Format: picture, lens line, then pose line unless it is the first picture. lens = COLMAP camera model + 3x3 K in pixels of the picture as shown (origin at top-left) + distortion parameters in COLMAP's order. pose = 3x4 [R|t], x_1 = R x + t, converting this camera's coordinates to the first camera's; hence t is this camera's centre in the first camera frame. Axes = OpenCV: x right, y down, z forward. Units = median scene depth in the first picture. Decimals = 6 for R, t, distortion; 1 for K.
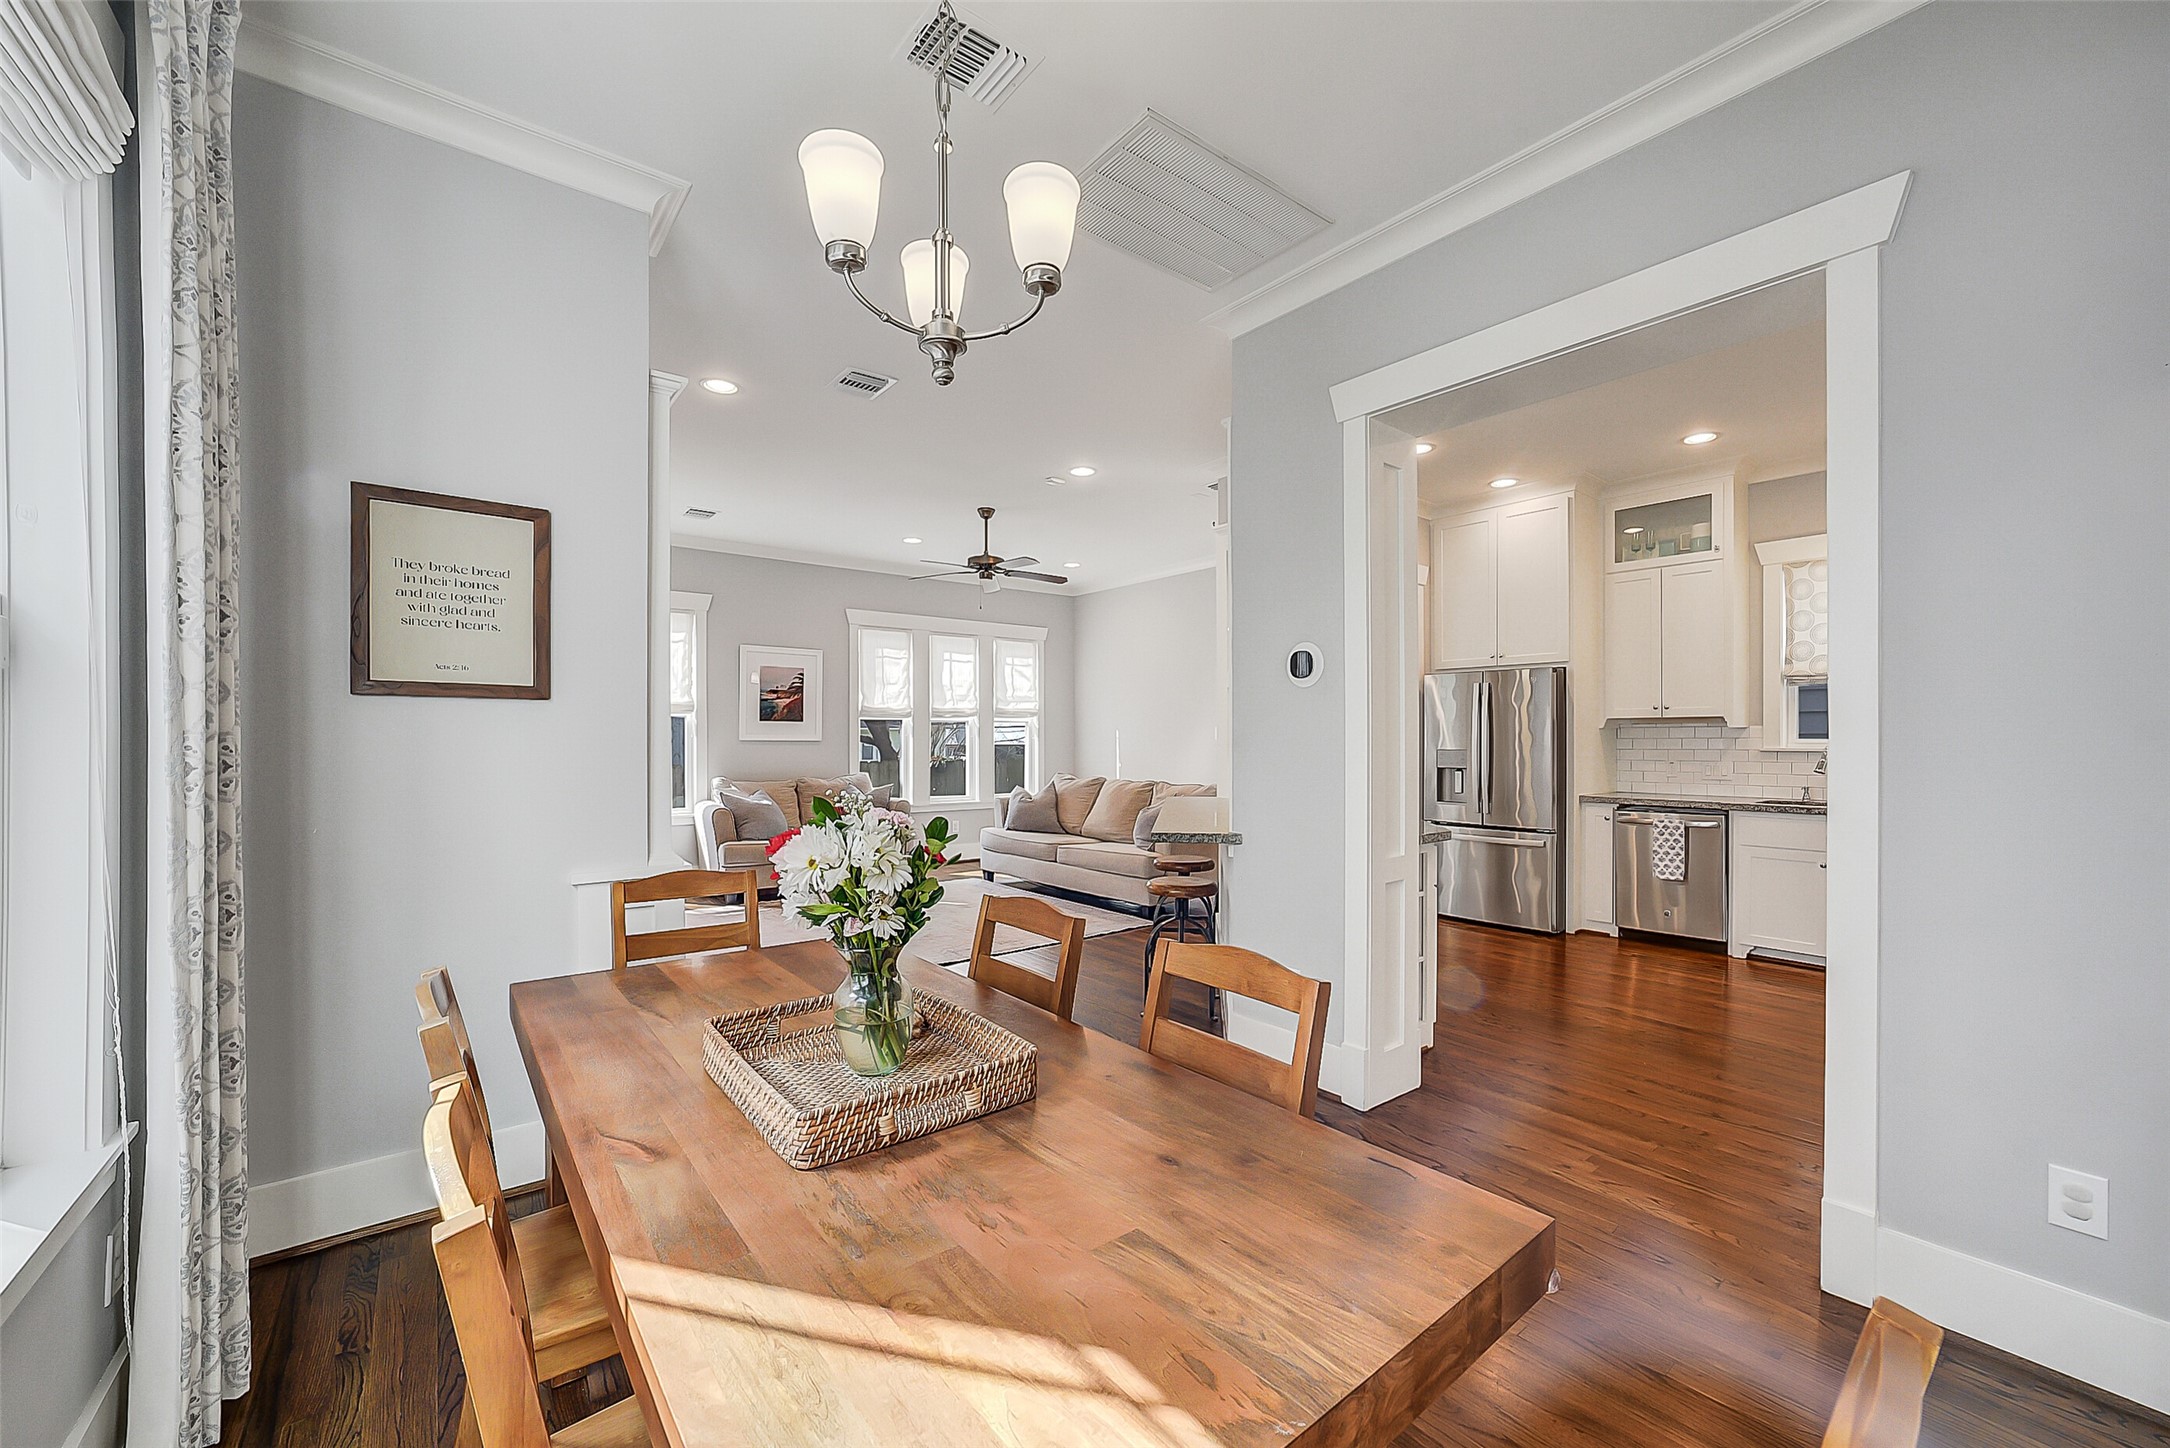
lens RADIAL K [[844.1, 0, 1087.7], [0, 844.1, 737.1], [0, 0, 1]] dist [-0.039377, 0.010387]
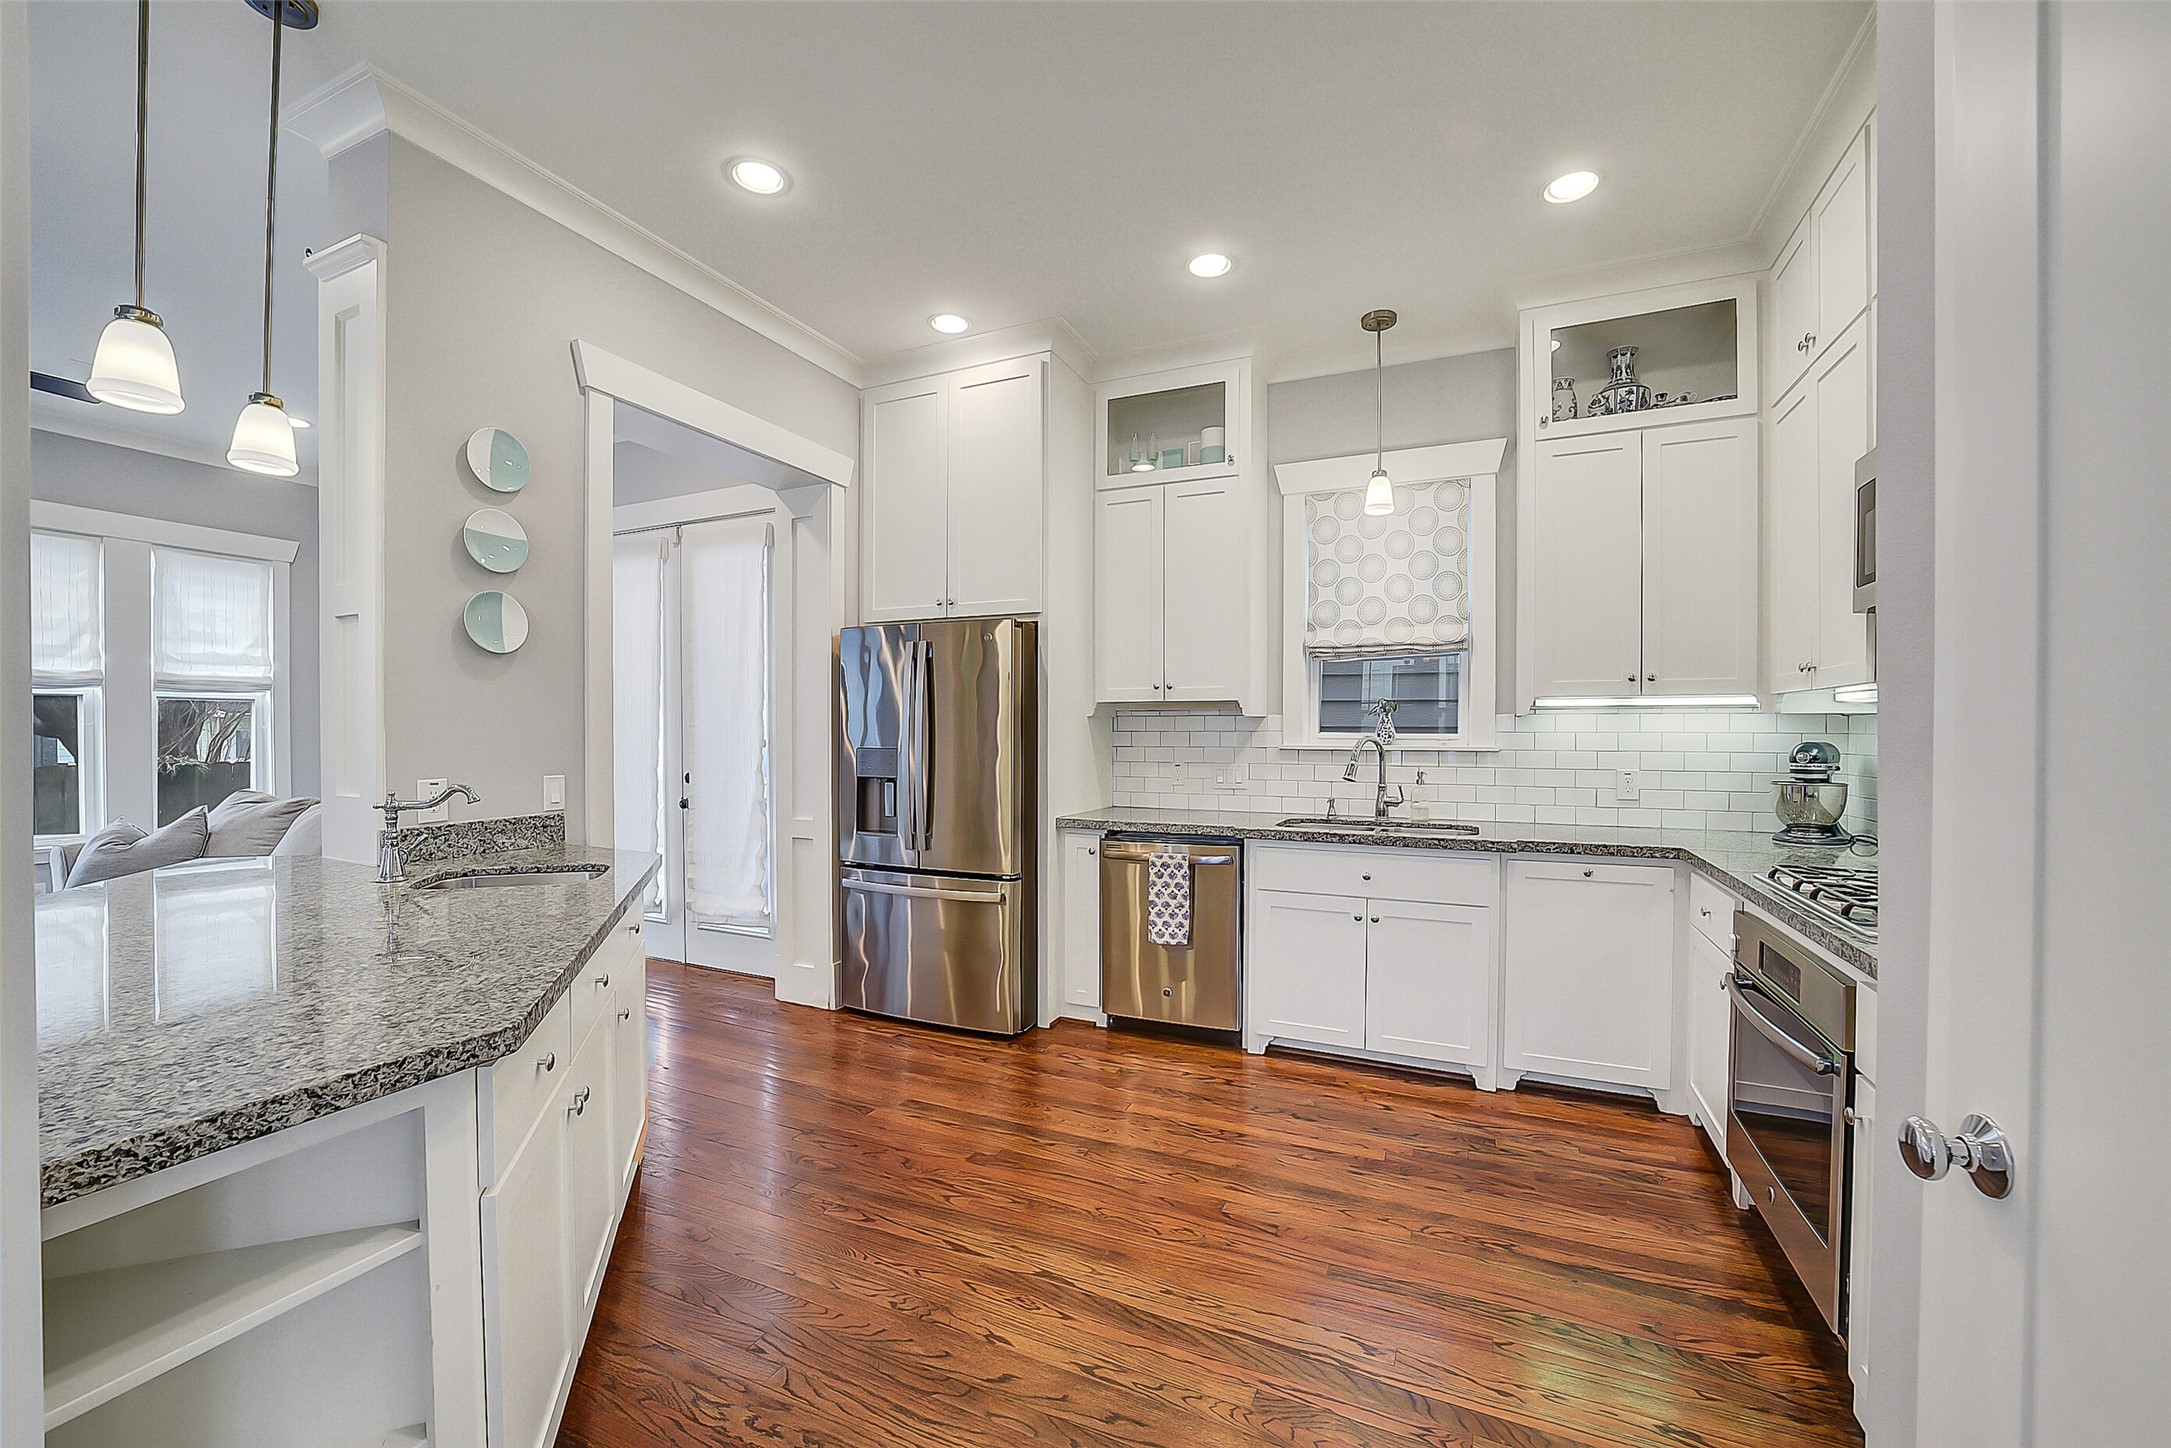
lens RADIAL K [[844.4, 0, 1088.2], [0, 844.4, 737.1], [0, 0, 1]] dist [-0.039377, 0.010387]
pose [[0.885878, -0.002462, 0.463912, 0.316617], [-0.002937, 0.999936, 0.010915, -0.001430], [-0.463909, -0.011032, 0.885814, 0.415259]]
